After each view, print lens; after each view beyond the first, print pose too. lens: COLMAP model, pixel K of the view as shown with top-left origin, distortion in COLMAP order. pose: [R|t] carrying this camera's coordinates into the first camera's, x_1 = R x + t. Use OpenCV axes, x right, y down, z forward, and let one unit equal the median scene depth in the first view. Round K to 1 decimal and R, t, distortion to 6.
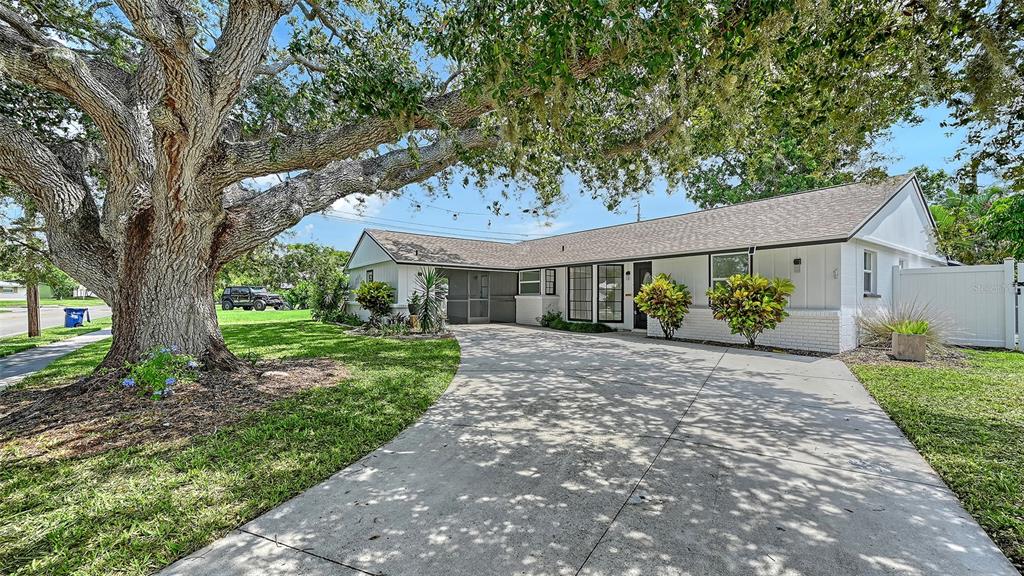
lens RADIAL K [[414.9, 0, 513.5], [0, 414.9, 291.8], [0, 0, 1]] dist [-0.009672, -0.000047]
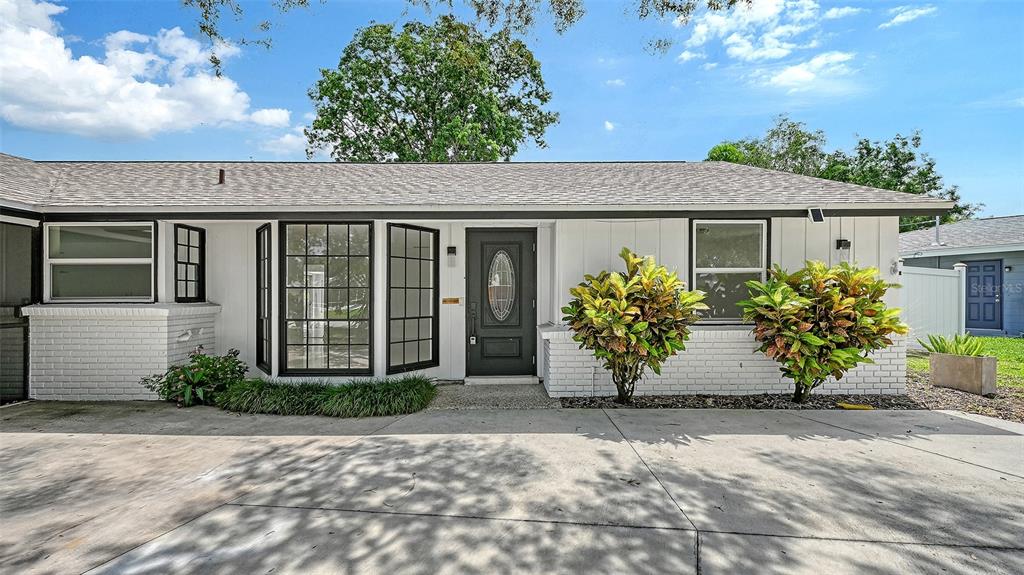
lens RADIAL K [[414.9, 0, 513.2], [0, 414.9, 290.8], [0, 0, 1]] dist [-0.009672, -0.000047]
pose [[0.572485, 0.003174, 0.819909, -0.037326], [-0.003736, 0.999992, -0.001263, -0.001916], [-0.819907, -0.002340, 0.572492, 0.622358]]
